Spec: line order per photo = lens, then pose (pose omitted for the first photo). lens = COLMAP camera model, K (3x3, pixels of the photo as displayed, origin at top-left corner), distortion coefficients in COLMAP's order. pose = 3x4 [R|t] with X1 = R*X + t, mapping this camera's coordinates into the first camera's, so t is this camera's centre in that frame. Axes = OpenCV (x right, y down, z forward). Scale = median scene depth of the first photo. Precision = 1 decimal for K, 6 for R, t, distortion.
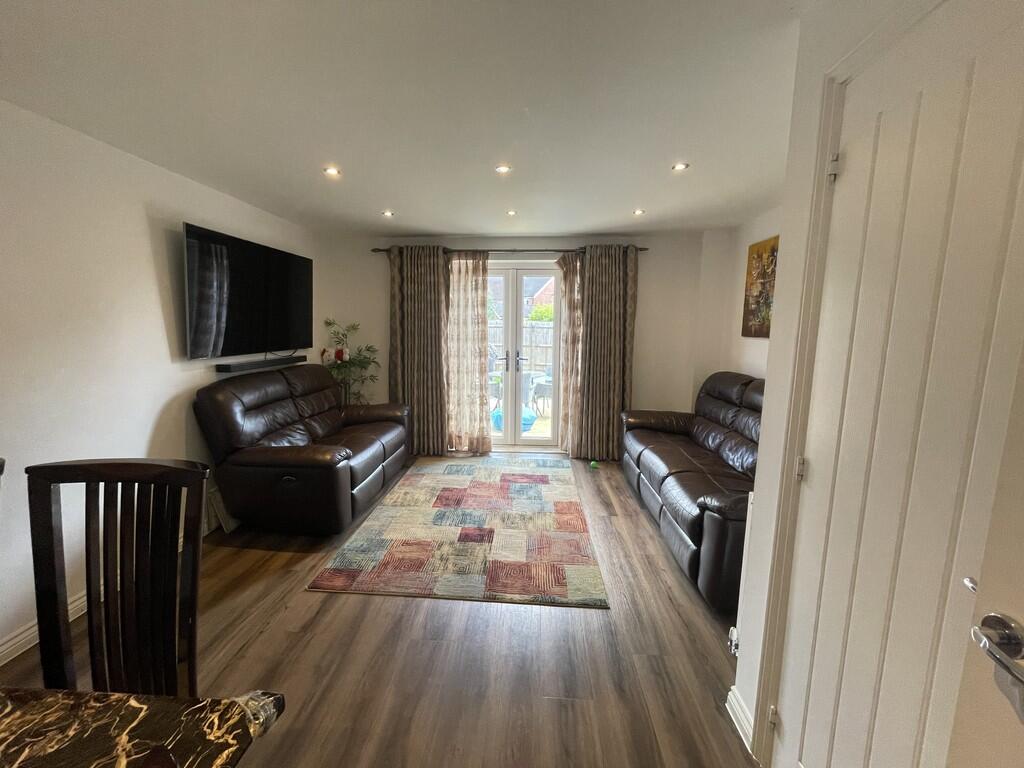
lens RADIAL K [[415.9, 0, 512.0], [0, 415.9, 384.0], [0, 0, 1]] dist [-0.001401, 0.000229]
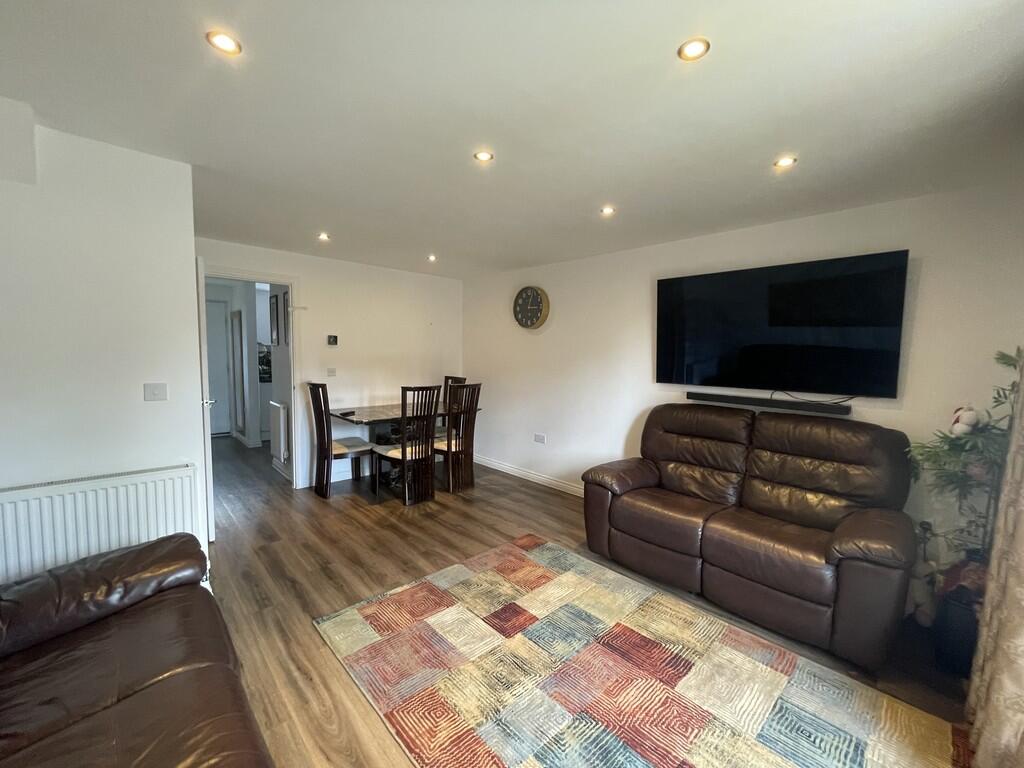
lens RADIAL K [[415.9, 0, 512.0], [0, 415.9, 384.0], [0, 0, 1]] dist [-0.001401, 0.000229]
pose [[-0.687526, 0.038320, -0.725148, 0.463433], [-0.122999, 0.978032, 0.168301, -0.202280], [0.715667, 0.204904, -0.667709, 1.437061]]
